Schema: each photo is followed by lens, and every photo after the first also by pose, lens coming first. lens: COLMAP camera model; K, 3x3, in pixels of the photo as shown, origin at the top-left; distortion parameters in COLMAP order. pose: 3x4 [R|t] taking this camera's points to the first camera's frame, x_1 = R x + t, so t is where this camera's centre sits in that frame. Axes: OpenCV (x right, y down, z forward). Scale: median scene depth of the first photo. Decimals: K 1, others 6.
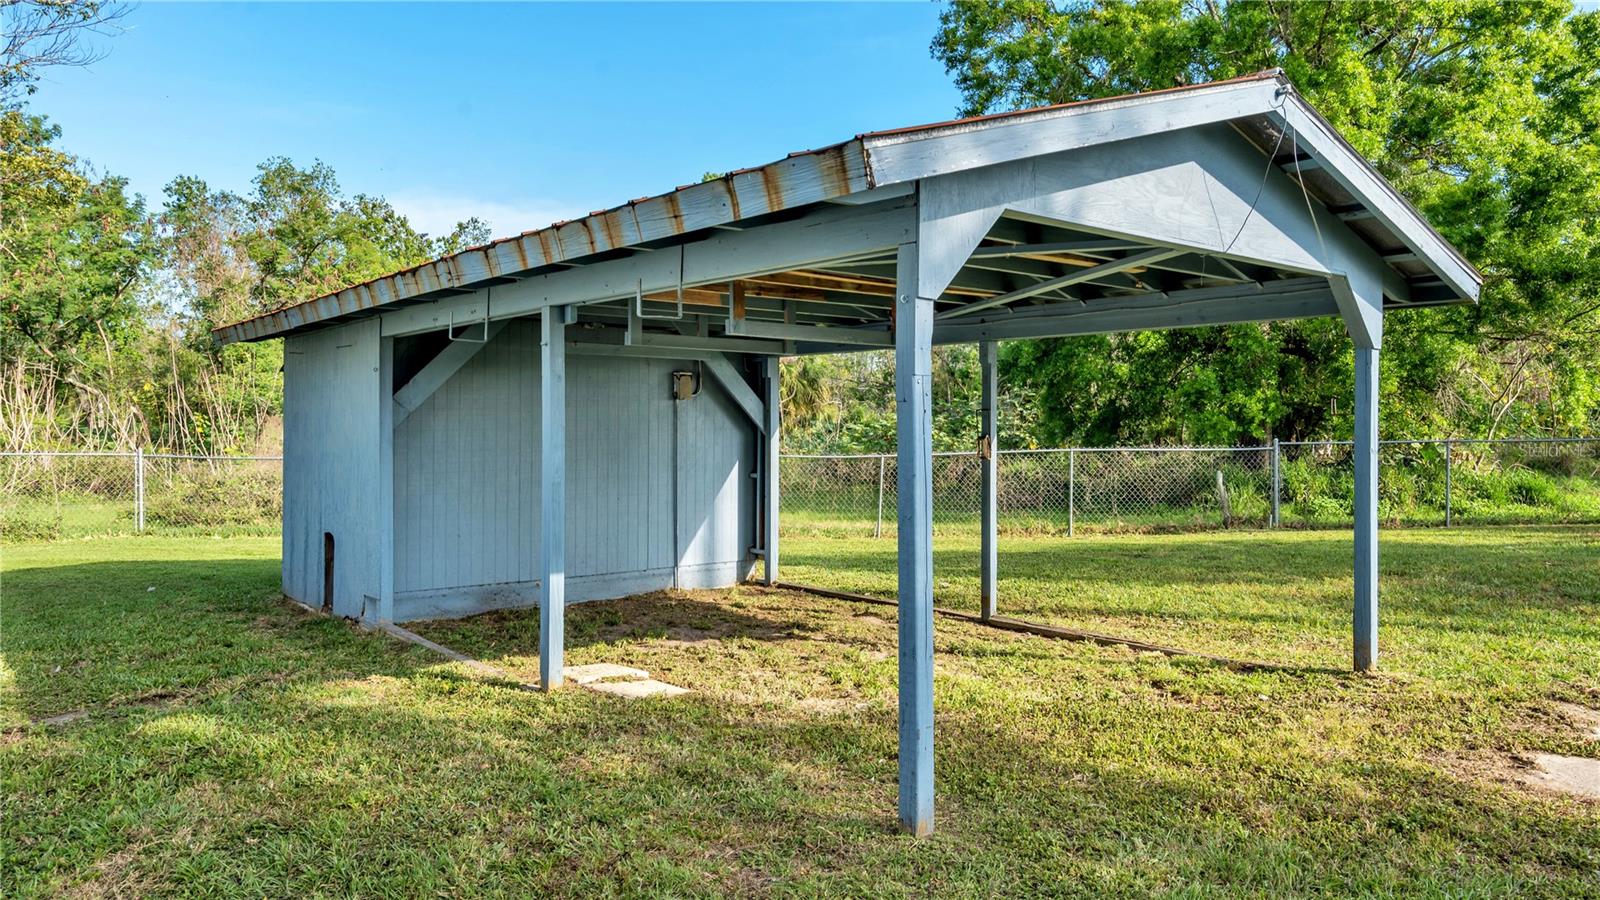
lens RADIAL K [[1042.6, 0, 796.5], [0, 1042.6, 444.7], [0, 0, 1]] dist [-0.001258, -0.001024]
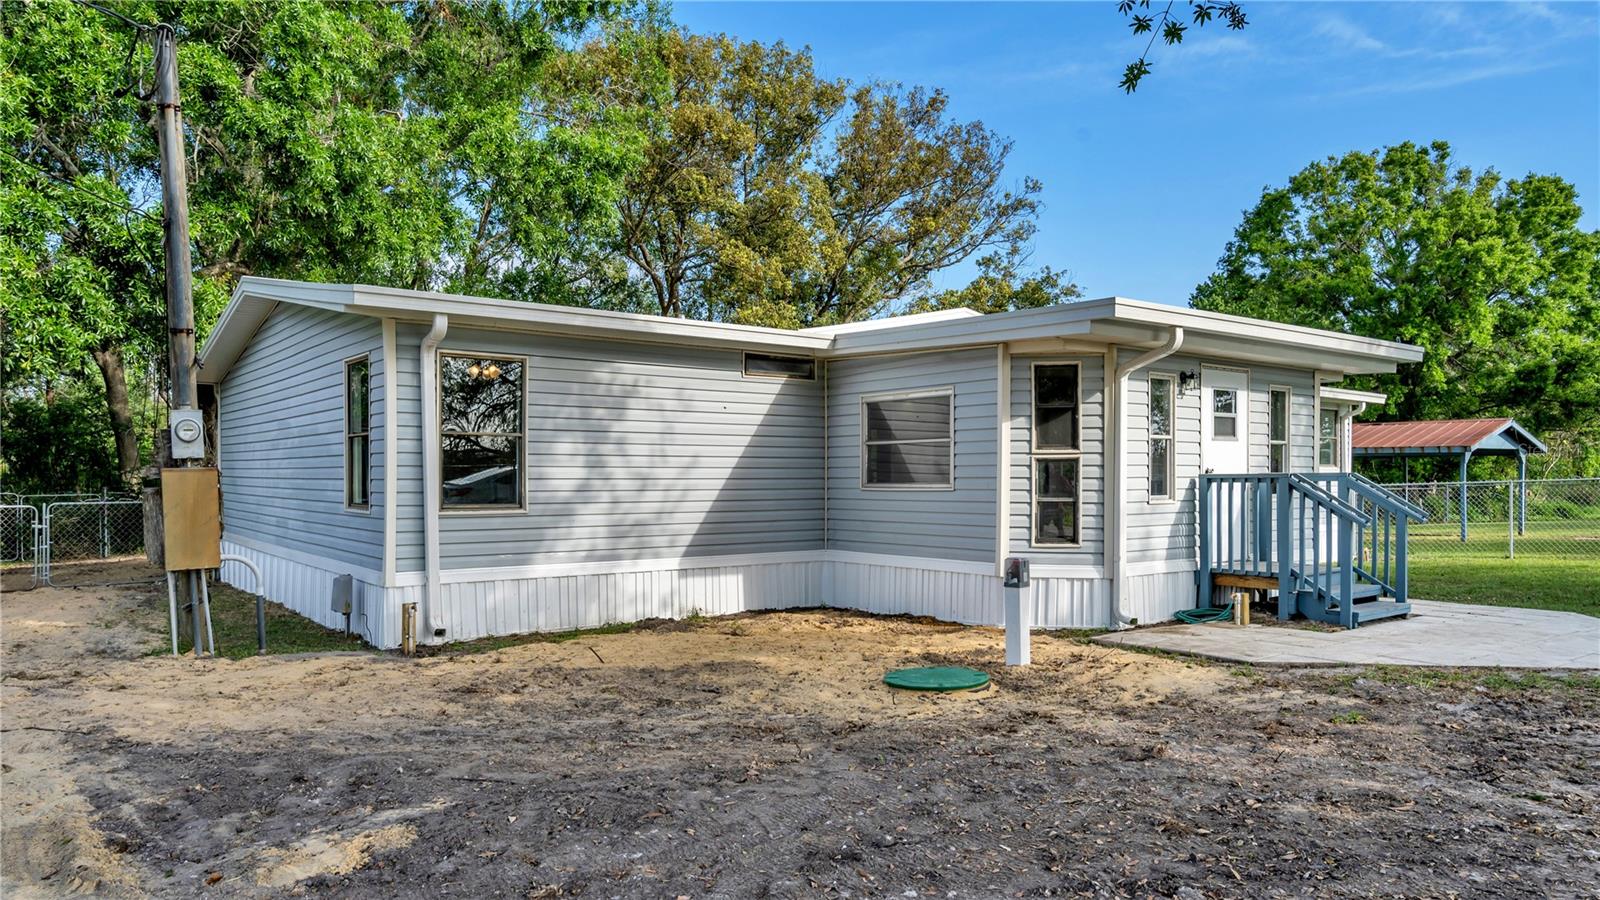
lens RADIAL K [[1042.6, 0, 796.6], [0, 1042.6, 457.6], [0, 0, 1]] dist [-0.001258, -0.001024]
pose [[0.999665, -0.003184, -0.025688, -0.737143], [0.002783, 0.999874, -0.015615, -0.032097], [0.025735, 0.015539, 0.999548, -1.055488]]
